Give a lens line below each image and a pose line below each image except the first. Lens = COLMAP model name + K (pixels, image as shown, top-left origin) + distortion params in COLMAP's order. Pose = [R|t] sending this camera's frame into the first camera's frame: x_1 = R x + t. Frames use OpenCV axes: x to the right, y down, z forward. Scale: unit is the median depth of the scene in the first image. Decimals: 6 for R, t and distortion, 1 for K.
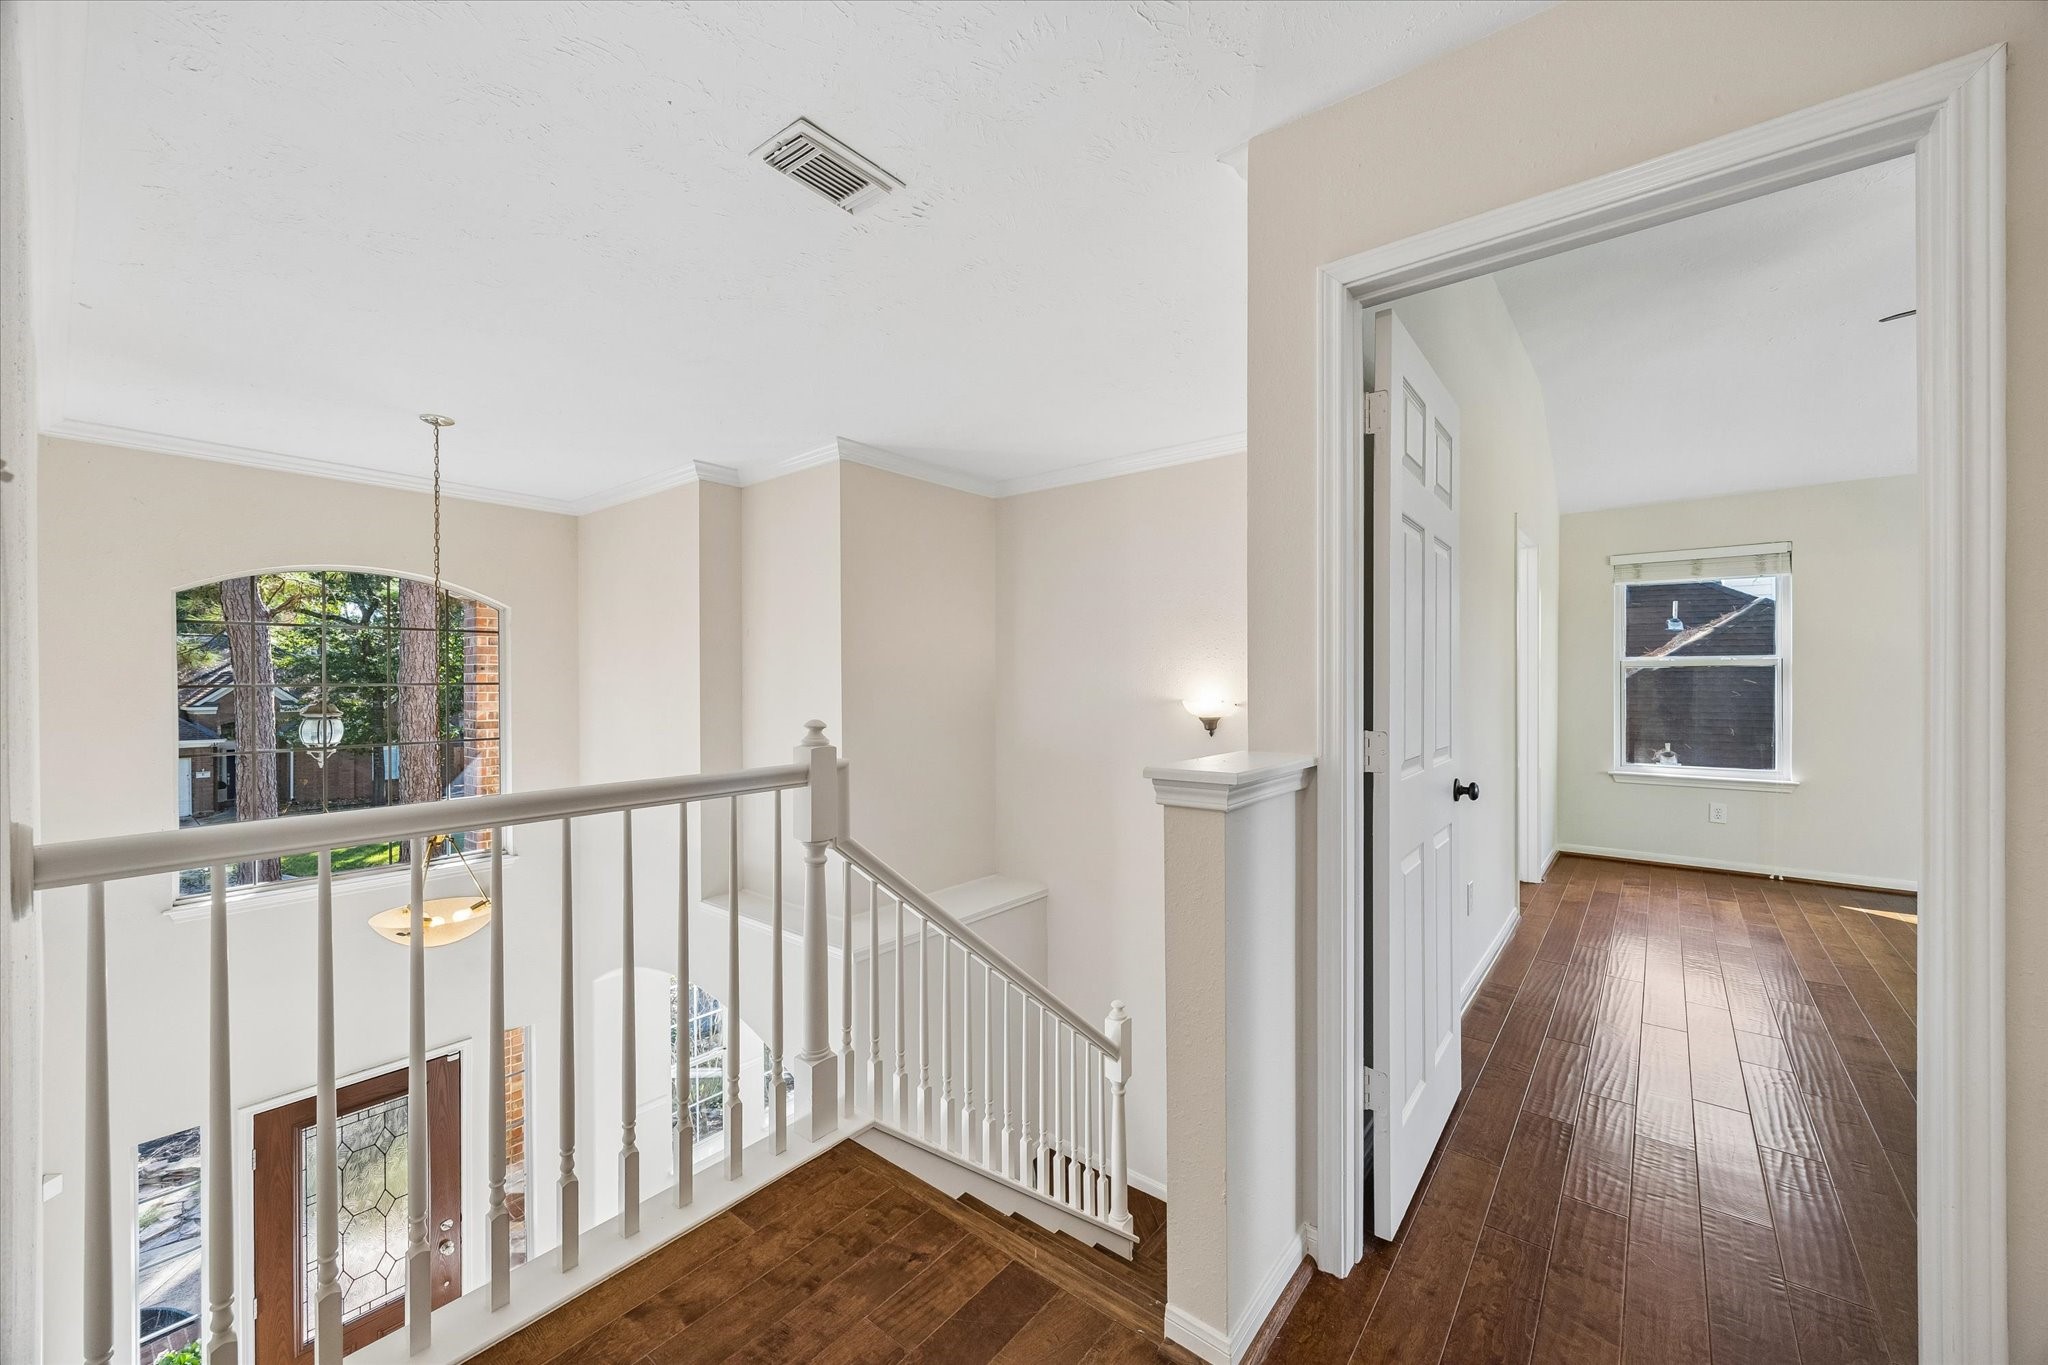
lens RADIAL K [[796.6, 0, 1011.2], [0, 796.6, 682.3], [0, 0, 1]] dist [-0.001890, 0.000788]
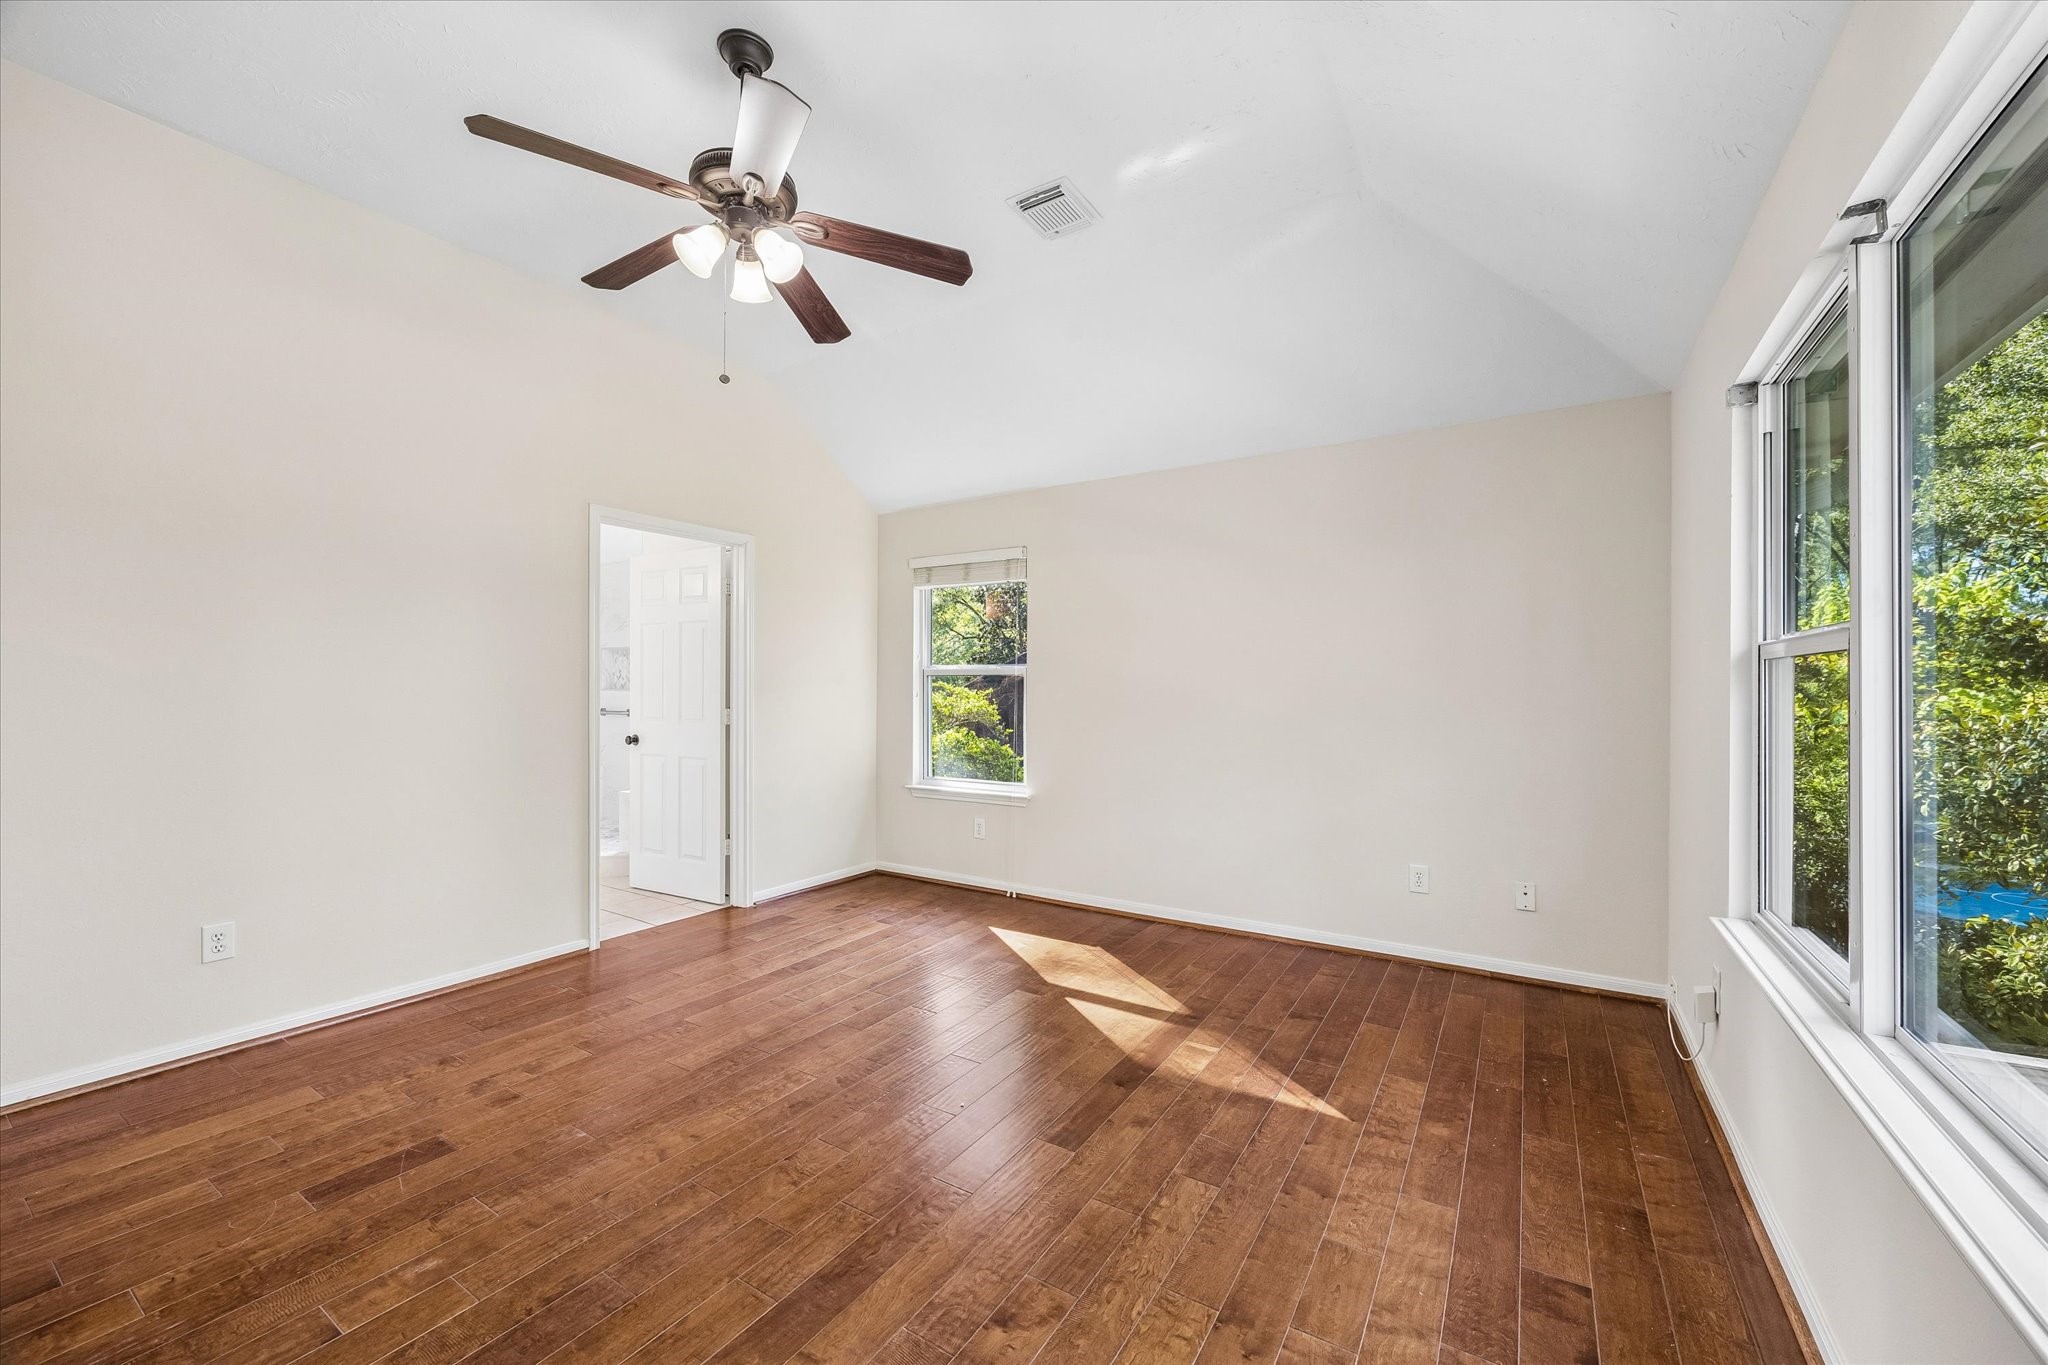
lens RADIAL K [[796.6, 0, 1029.4], [0, 796.6, 684.0], [0, 0, 1]] dist [-0.001890, 0.000788]
pose [[0.992786, 0.008415, 0.119601, 0.796455], [-0.007446, 0.999936, -0.008544, -0.001548], [-0.119666, 0.007592, 0.992785, 0.035740]]
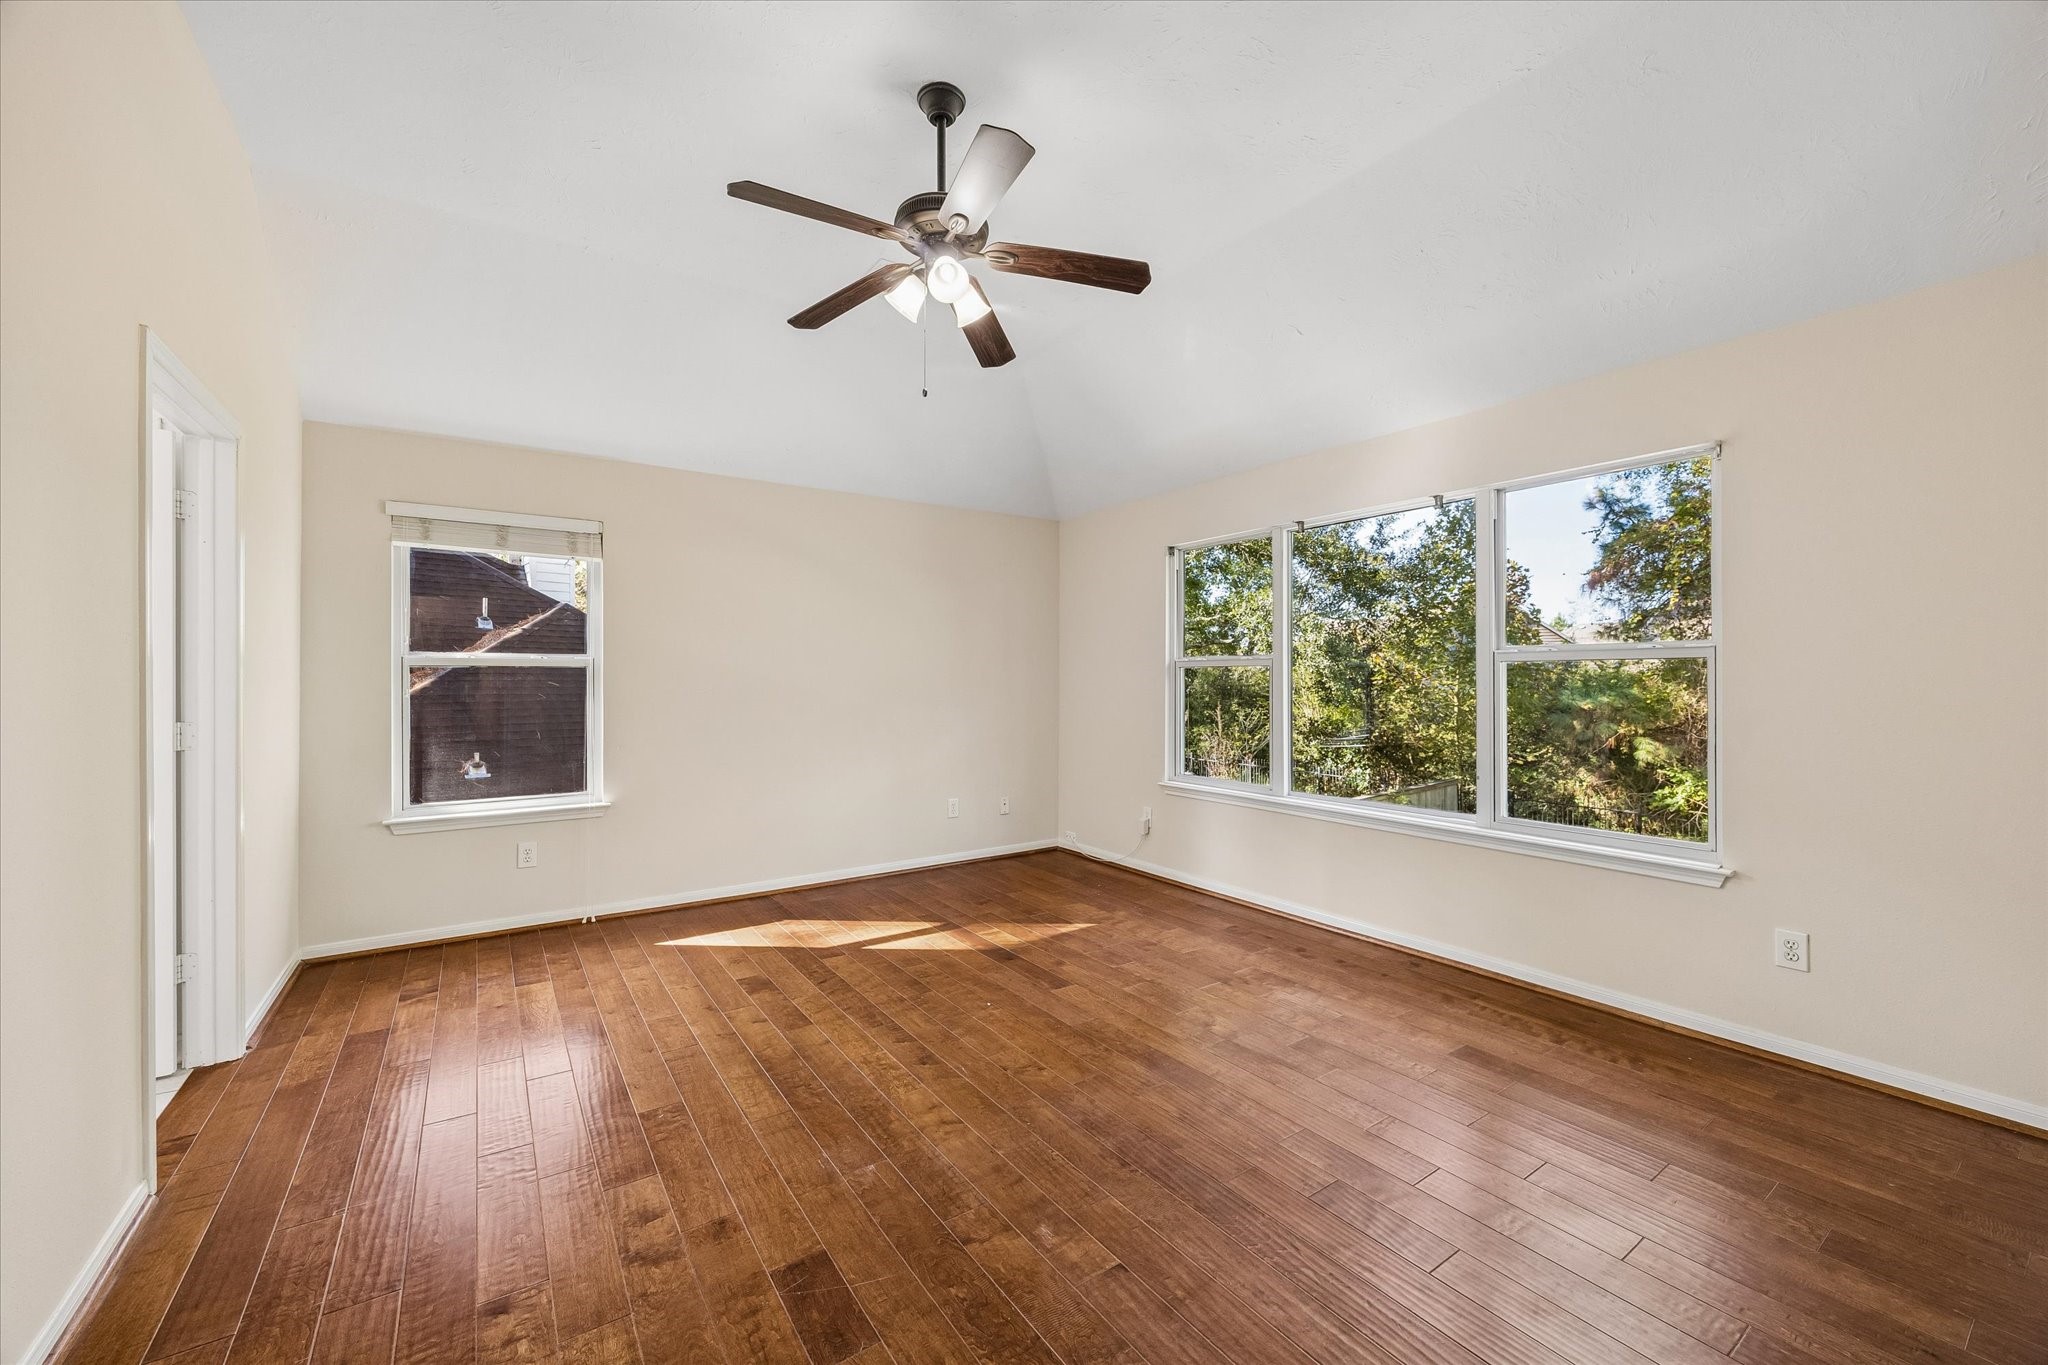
lens RADIAL K [[796.6, 0, 1024.7], [0, 796.6, 681.3], [0, 0, 1]] dist [-0.001890, 0.000788]
pose [[0.280368, 0.000429, 0.959893, 0.263079], [0.002646, 0.999996, -0.001220, -0.003441], [-0.959889, 0.002882, 0.280365, 0.298443]]
